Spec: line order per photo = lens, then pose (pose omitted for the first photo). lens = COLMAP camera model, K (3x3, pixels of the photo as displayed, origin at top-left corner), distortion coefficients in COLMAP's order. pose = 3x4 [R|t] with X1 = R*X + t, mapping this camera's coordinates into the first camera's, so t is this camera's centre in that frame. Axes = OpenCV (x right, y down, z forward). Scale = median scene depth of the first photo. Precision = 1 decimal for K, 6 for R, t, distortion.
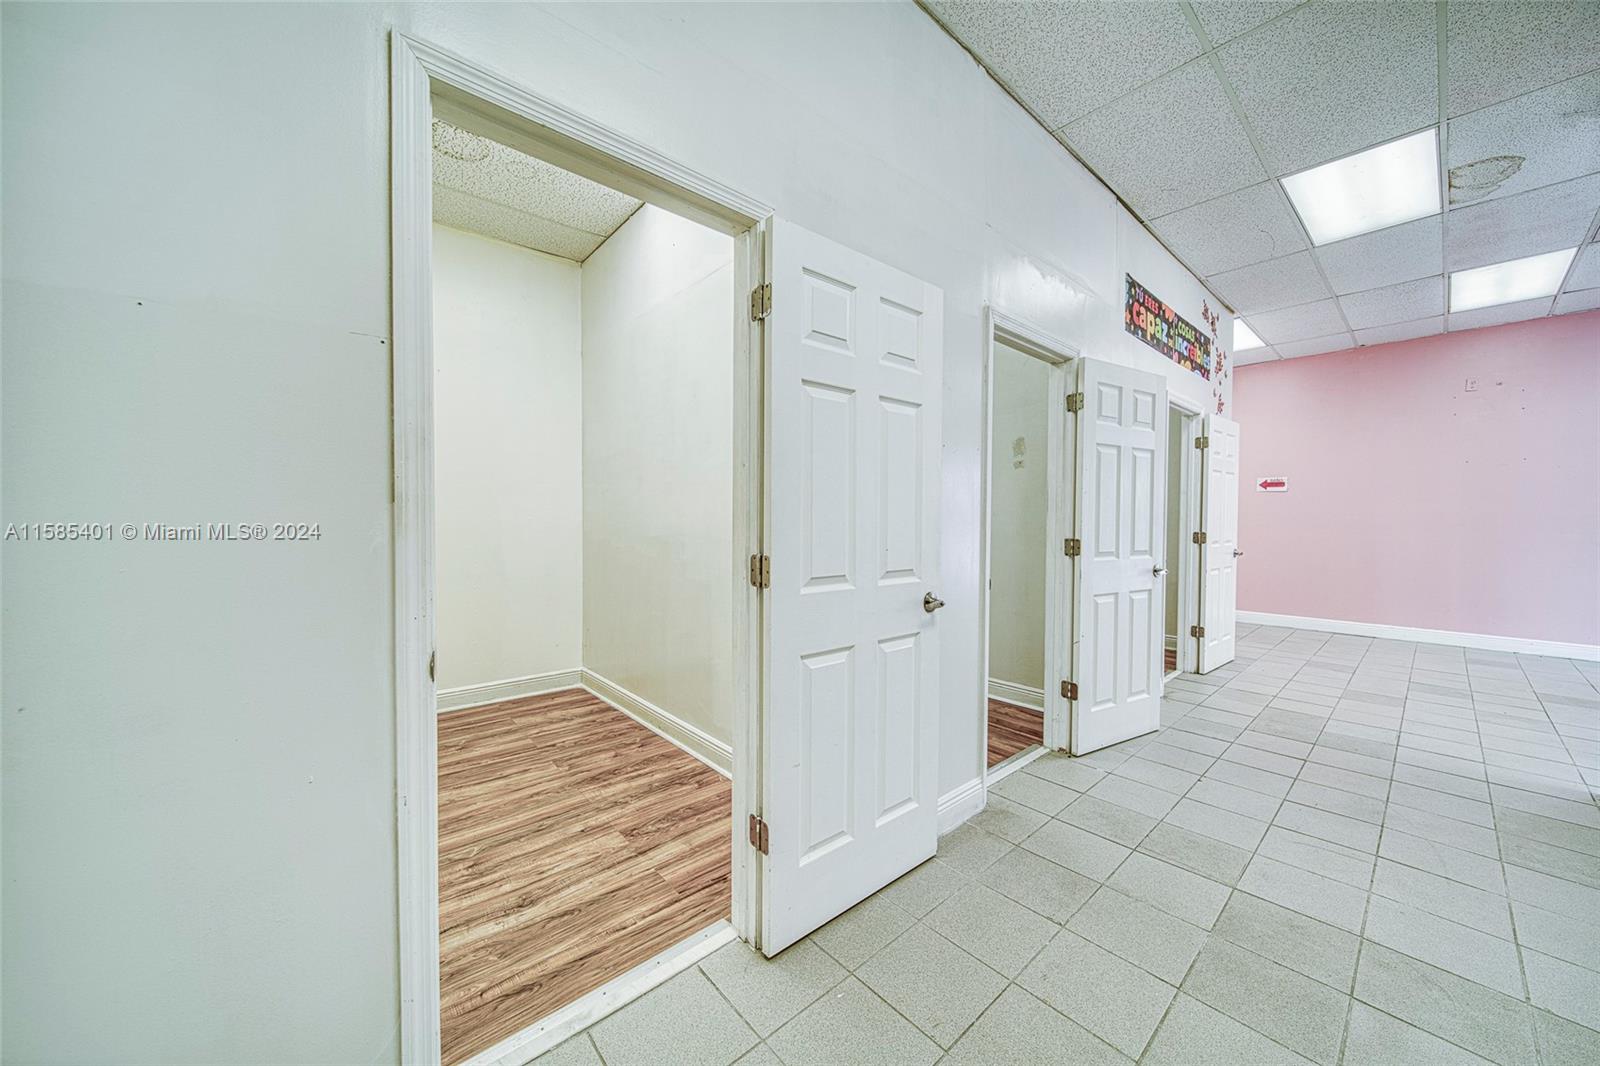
lens RADIAL K [[561.8, 0, 810.5], [0, 561.8, 532.8], [0, 0, 1]] dist [0.001073, -0.001393]
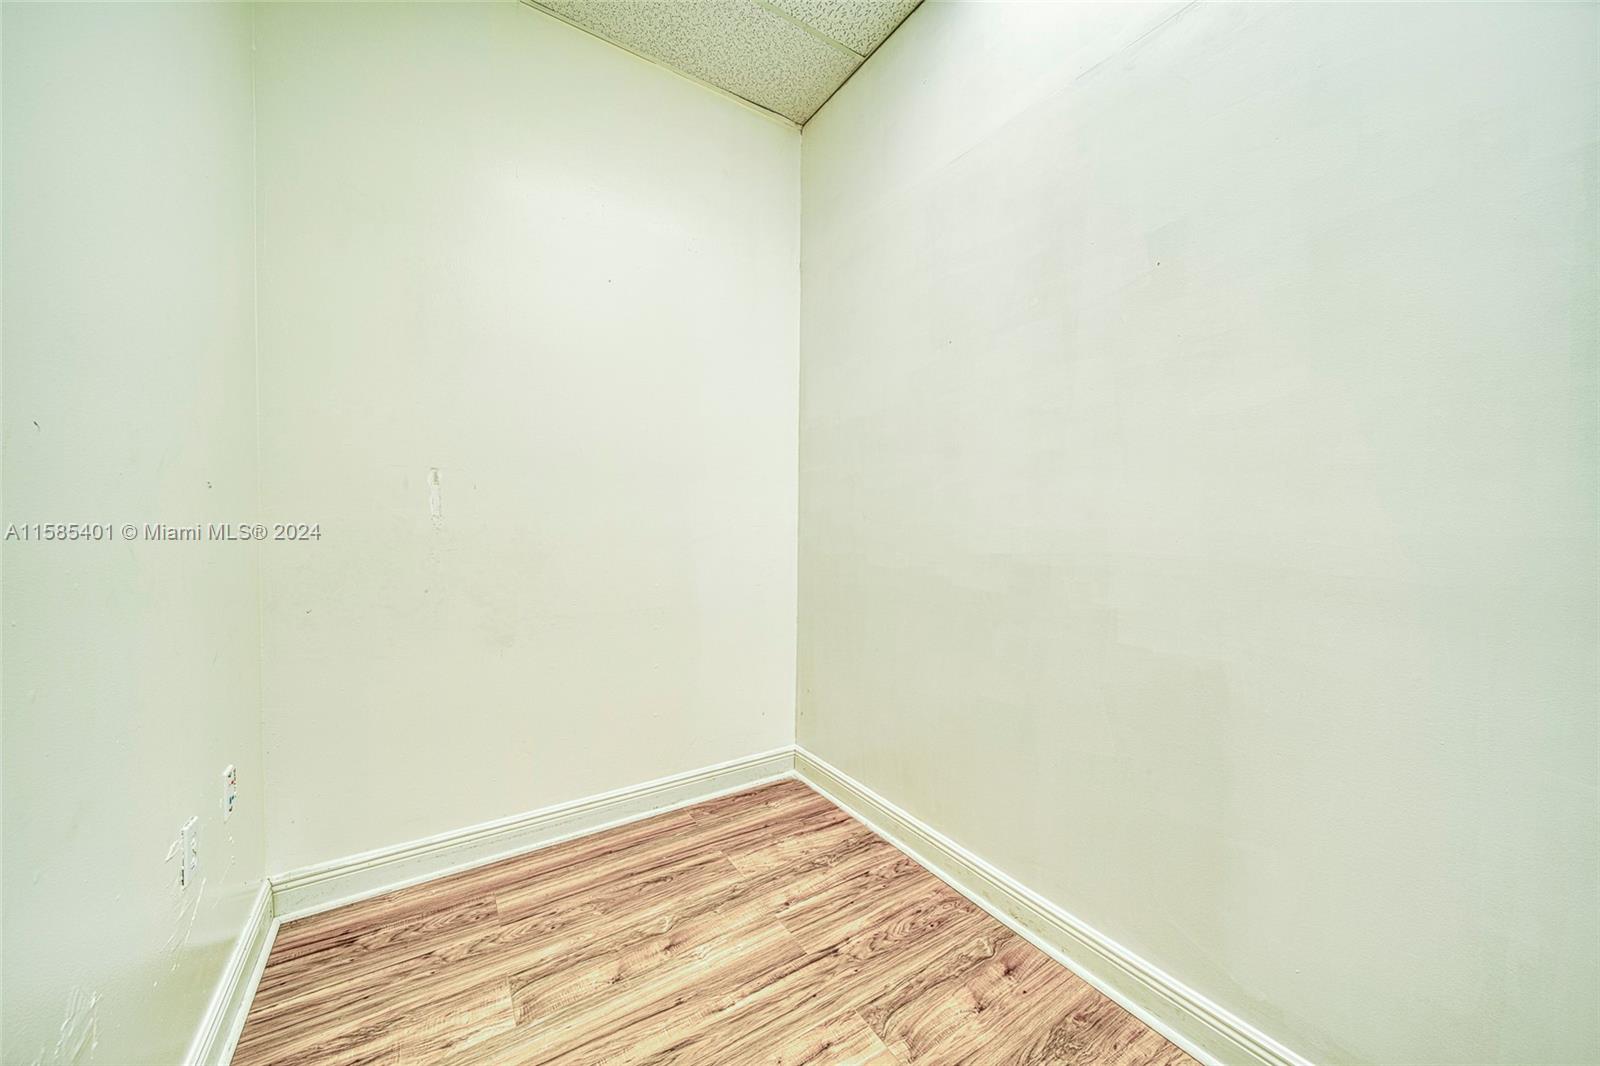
lens RADIAL K [[561.8, 0, 799.6], [0, 561.8, 527.7], [0, 0, 1]] dist [0.001073, -0.001393]
pose [[0.989684, 0.006329, -0.143131, -0.386107], [-0.007722, 0.999928, -0.009176, -0.010425], [0.143062, 0.010186, 0.989661, 0.437580]]
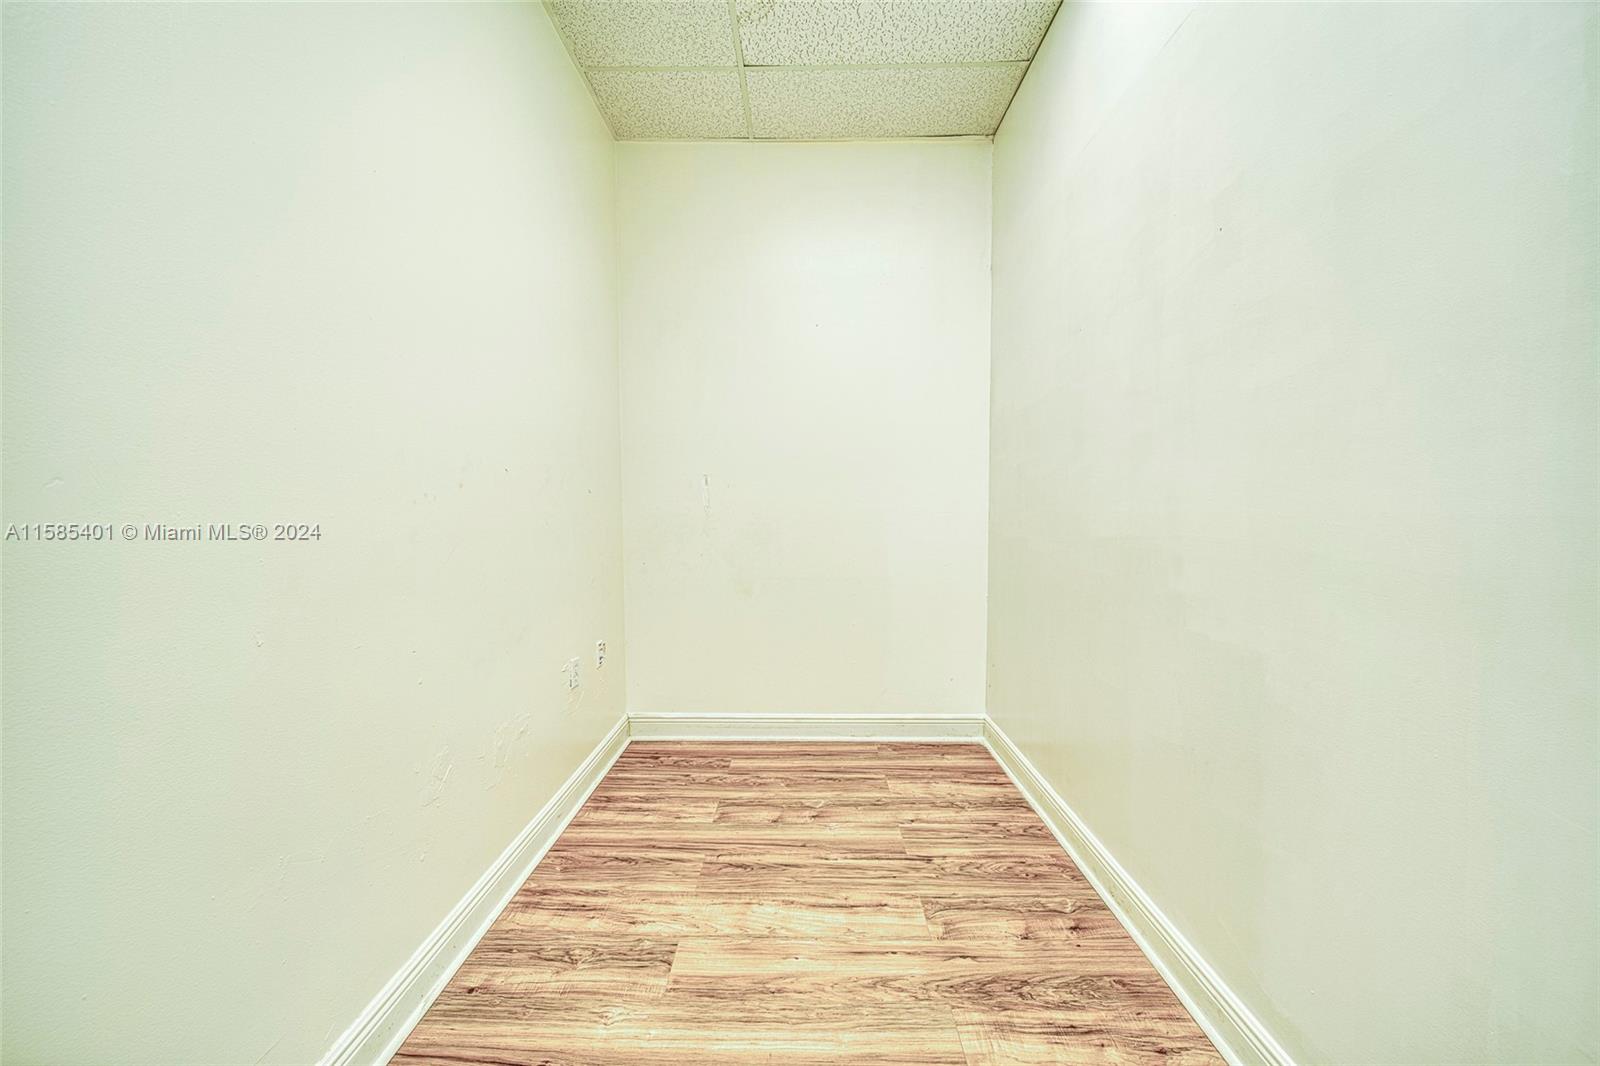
lens RADIAL K [[561.8, 0, 803.7], [0, 561.8, 528.1], [0, 0, 1]] dist [0.001073, -0.001393]
pose [[0.743232, 0.019344, -0.668754, -0.132604], [-0.012474, 0.999809, 0.015057, -0.005745], [0.668917, -0.002848, 0.743332, 0.398996]]
